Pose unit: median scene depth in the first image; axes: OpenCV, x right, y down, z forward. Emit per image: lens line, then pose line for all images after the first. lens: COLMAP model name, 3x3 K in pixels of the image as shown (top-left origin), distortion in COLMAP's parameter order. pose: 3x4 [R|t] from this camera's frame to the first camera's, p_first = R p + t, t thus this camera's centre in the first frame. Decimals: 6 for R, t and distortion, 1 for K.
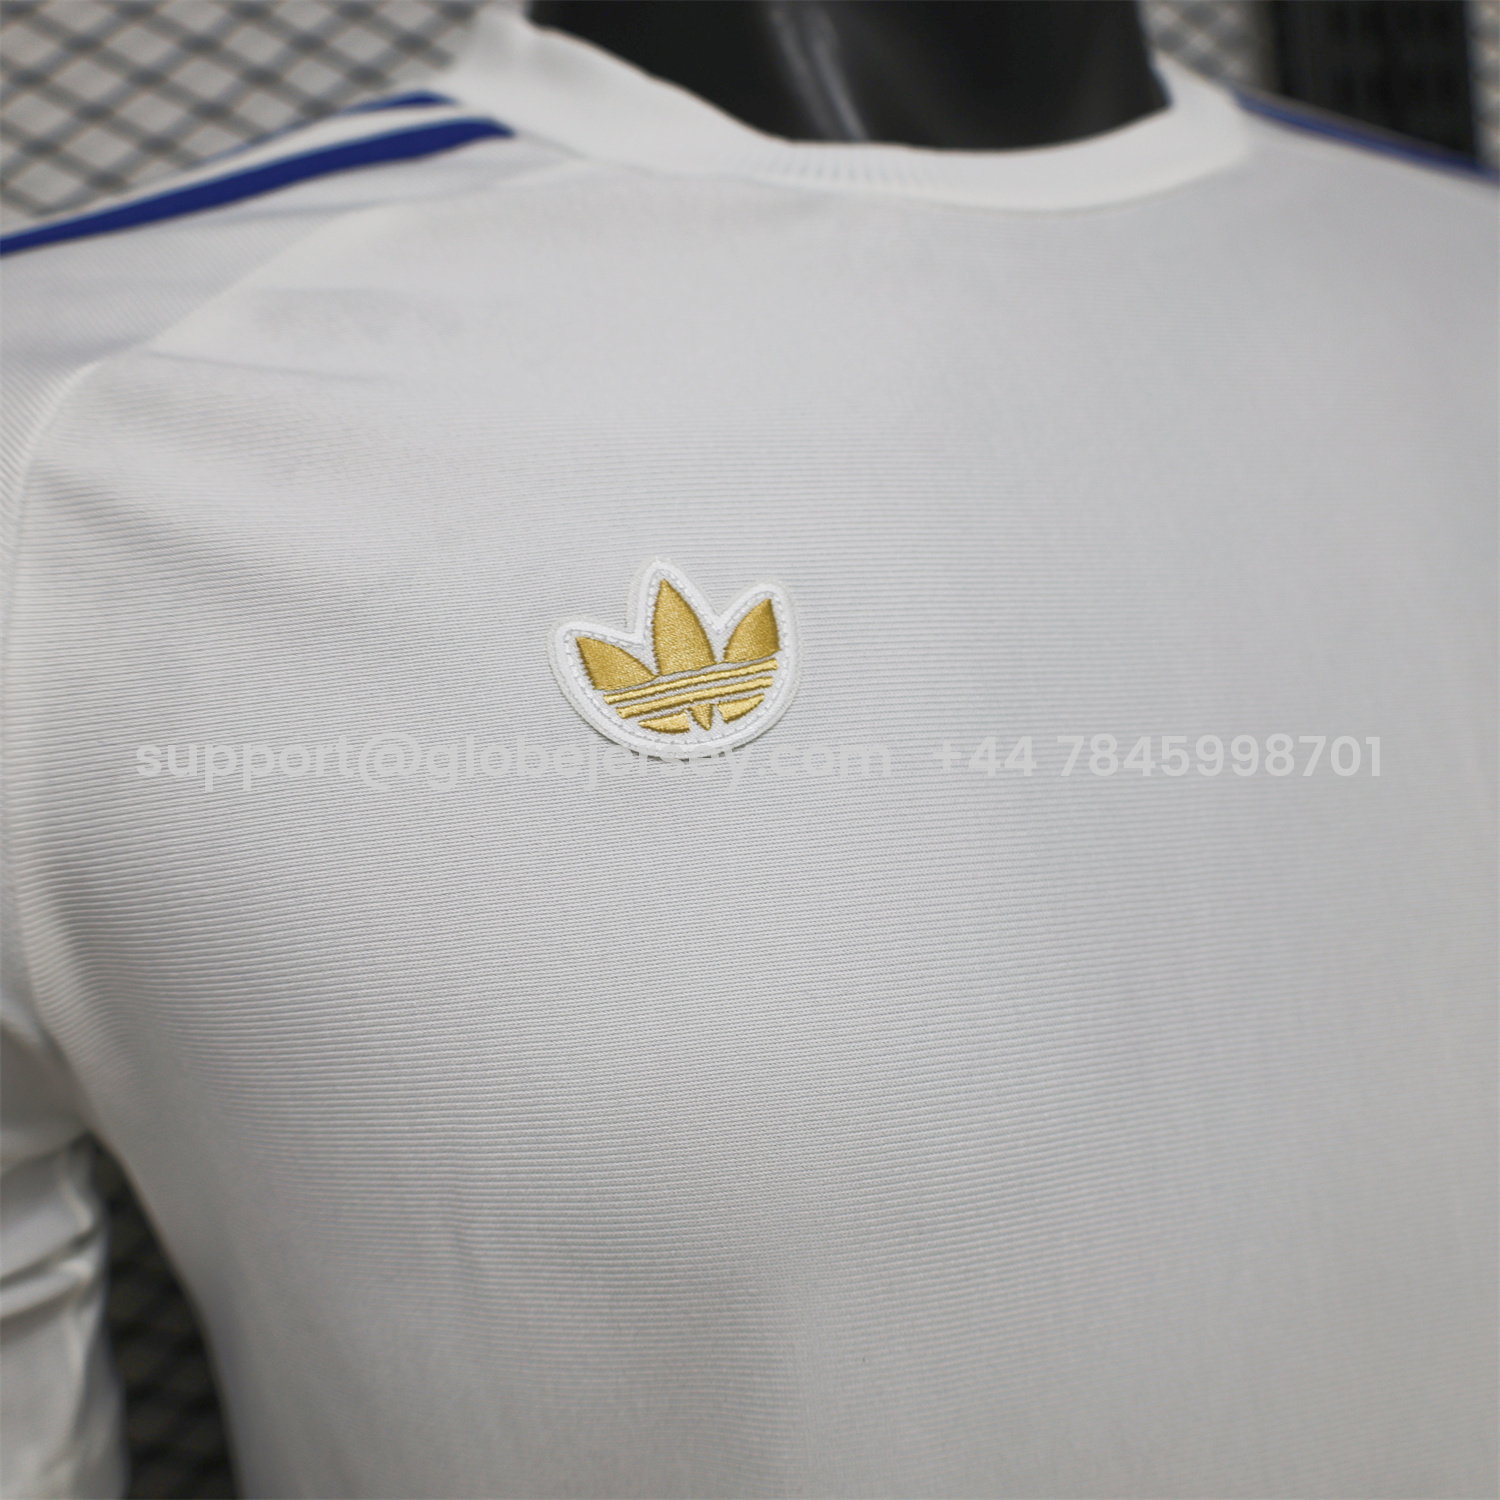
lens RADIAL K [[1577.3, 0, 750.0], [0, 1577.3, 750.0], [0, 0, 1]] dist [-0.001459, -0.005038]
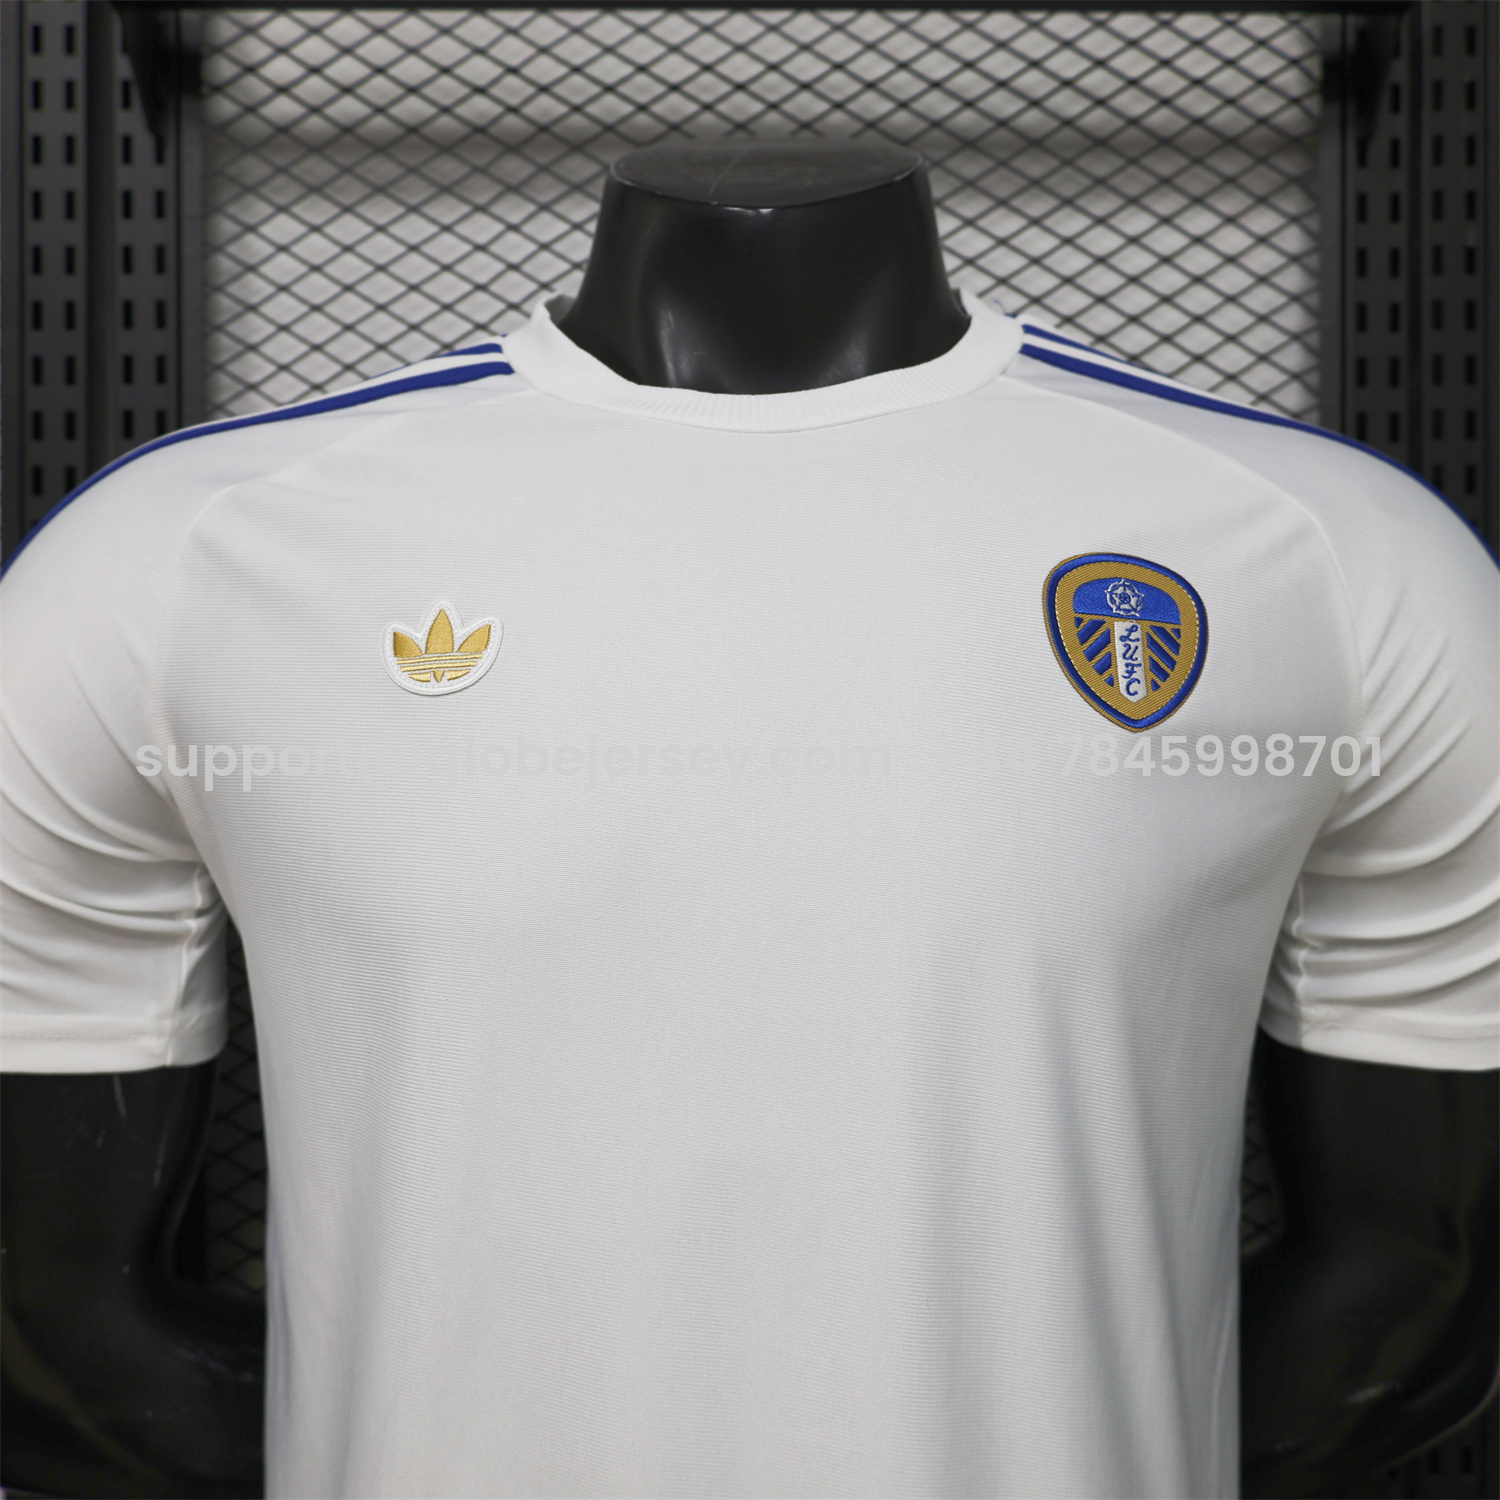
lens RADIAL K [[1577.3, 0, 750.0], [0, 1577.3, 750.0], [0, 0, 1]] dist [-0.001459, -0.005038]
pose [[0.919730, 0.135914, -0.368273, 1.078265], [-0.159834, 0.986520, -0.035089, 0.078582], [0.358539, 0.091134, 0.929055, -0.724037]]
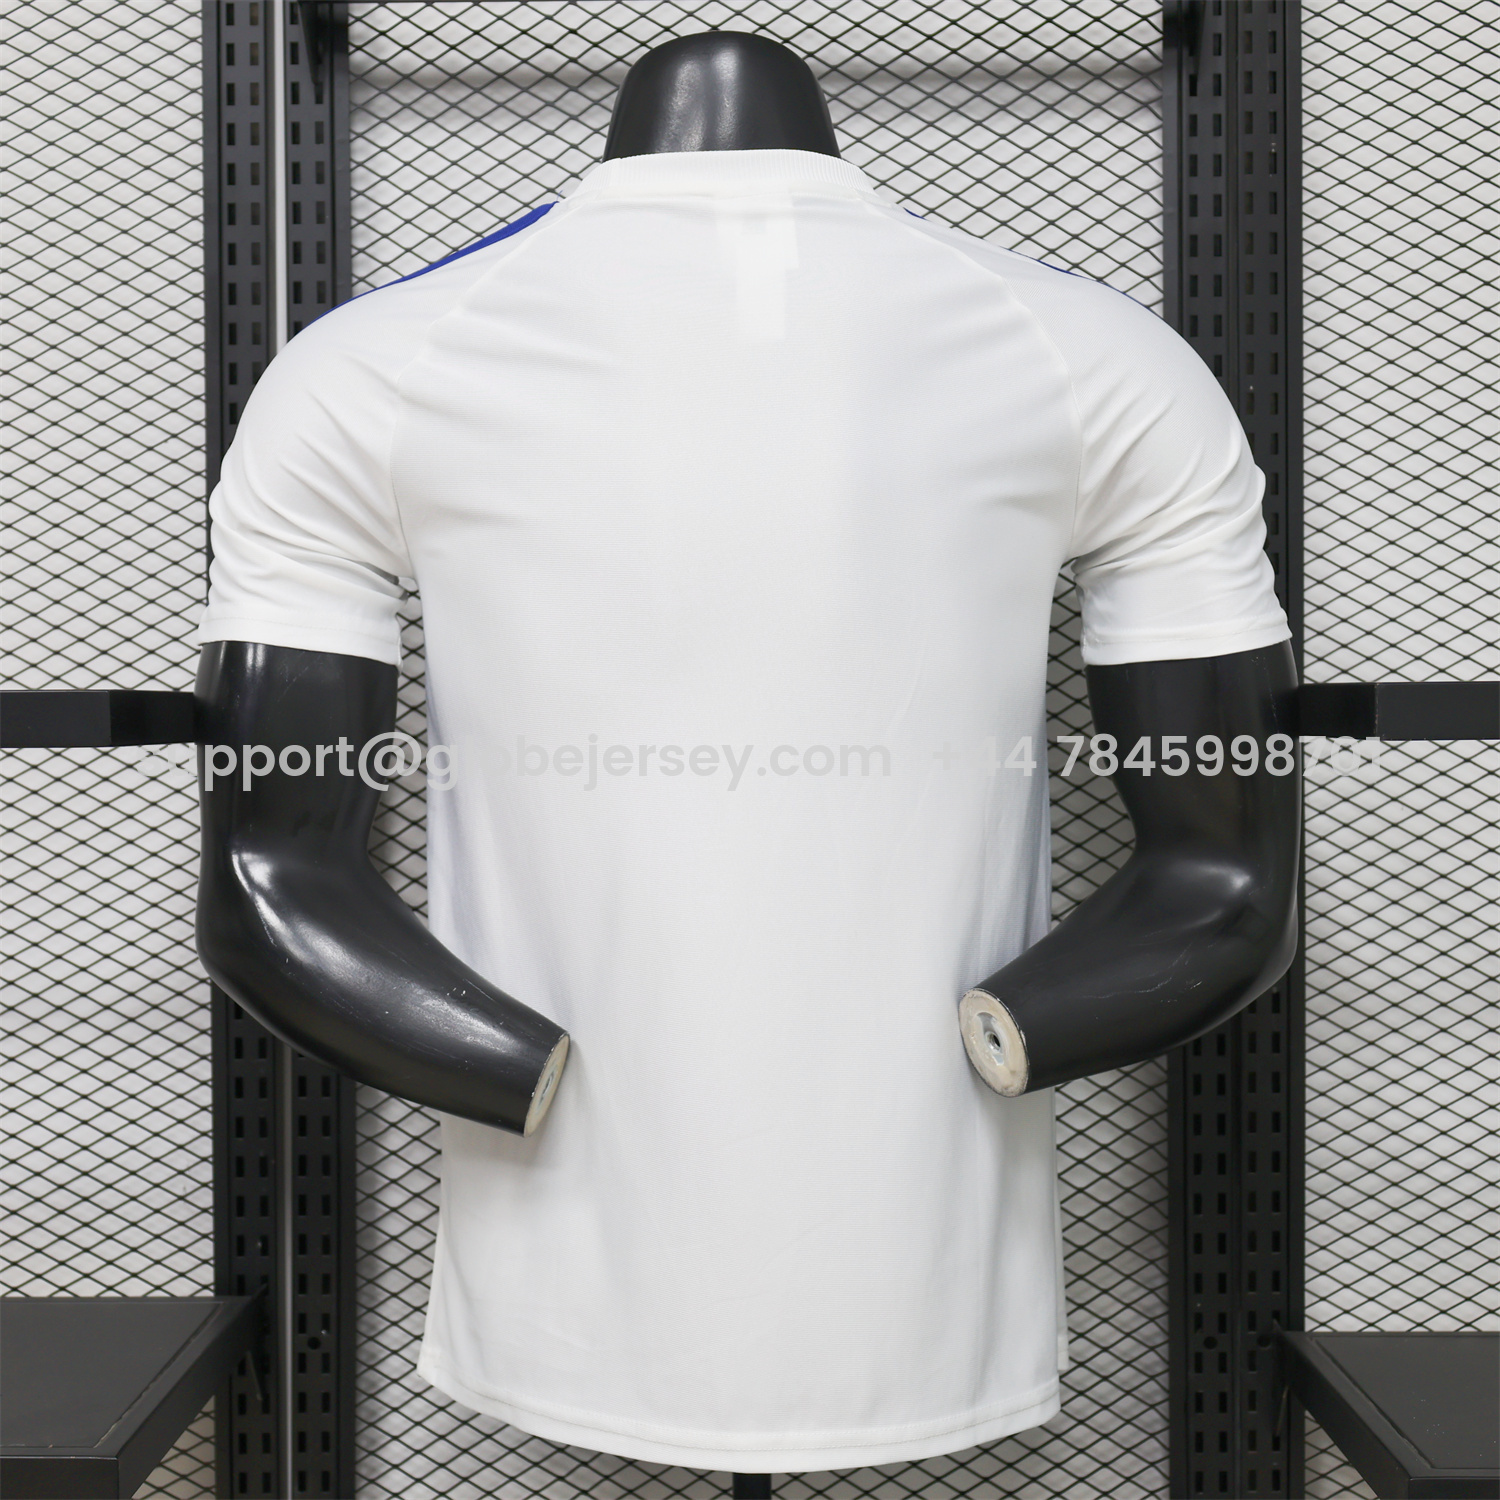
lens RADIAL K [[2564.8, 0, 750.0], [0, 2564.8, 750.0], [0, 0, 1]] dist [0.004167, 0.040579]
pose [[0.913237, 0.133239, -0.385027, 2.664950], [-0.154831, 0.987613, -0.025475, 0.733634], [0.376863, 0.082878, 0.922554, -4.131379]]
